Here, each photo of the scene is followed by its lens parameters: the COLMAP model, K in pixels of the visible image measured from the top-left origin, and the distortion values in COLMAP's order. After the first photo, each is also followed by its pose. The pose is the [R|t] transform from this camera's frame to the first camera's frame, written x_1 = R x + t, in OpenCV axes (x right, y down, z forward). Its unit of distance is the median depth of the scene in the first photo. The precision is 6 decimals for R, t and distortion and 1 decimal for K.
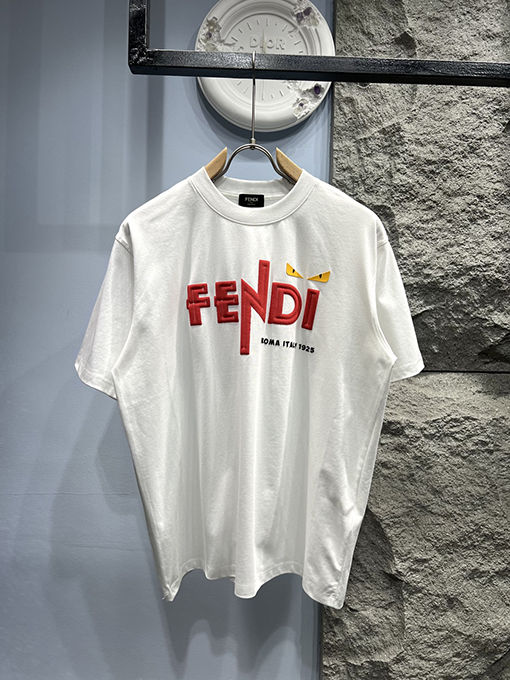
lens RADIAL K [[509.5, 0, 250.3], [0, 509.5, 340.0], [0, 0, 1]] dist [0.022891, -0.035775]
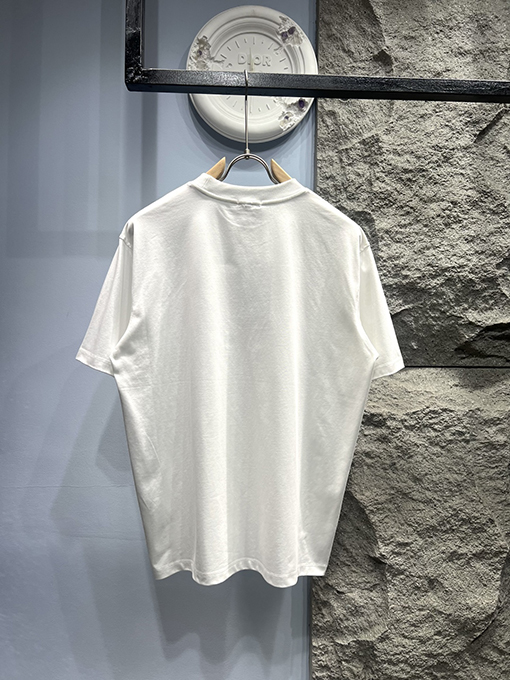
lens RADIAL K [[509.5, 0, 250.9], [0, 509.5, 342.8], [0, 0, 1]] dist [0.022891, -0.035775]
pose [[0.999877, -0.008734, 0.013063, 0.006994], [0.008849, 0.999923, -0.008744, 0.018772], [-0.012986, 0.008858, 0.999876, -0.062389]]
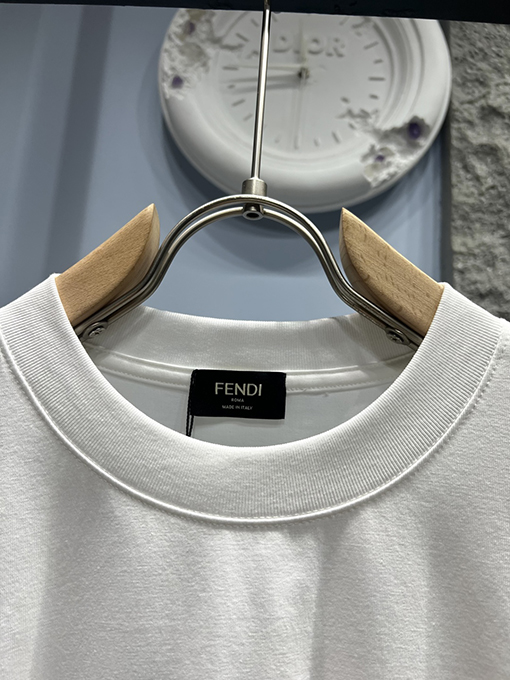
lens RADIAL K [[509.5, 0, 256.8], [0, 509.5, 344.7], [0, 0, 1]] dist [0.022891, -0.035775]
pose [[0.998184, 0.034739, -0.049214, 0.017984], [-0.044650, 0.975079, -0.217320, -0.195222], [0.040438, 0.219123, 0.974859, 0.593393]]
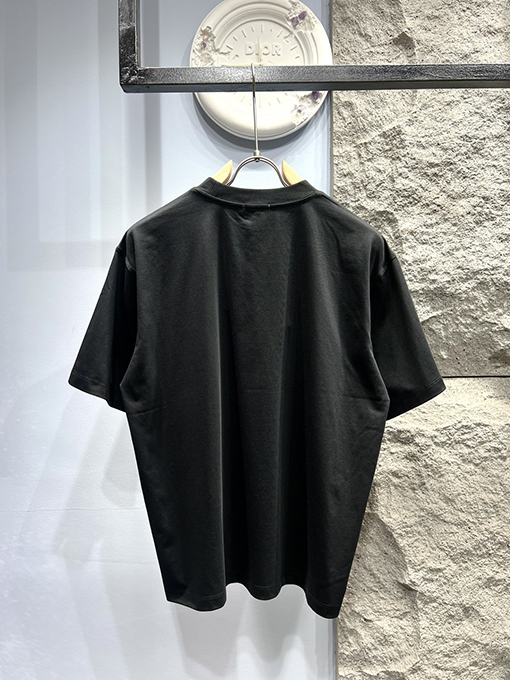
lens RADIAL K [[509.5, 0, 250.7], [0, 509.5, 339.3], [0, 0, 1]] dist [0.022891, -0.035775]
pose [[0.999008, -0.031741, -0.031231, 0.023359], [0.032112, 0.999419, 0.011432, -0.035829], [0.030850, -0.012423, 0.999447, 0.008102]]
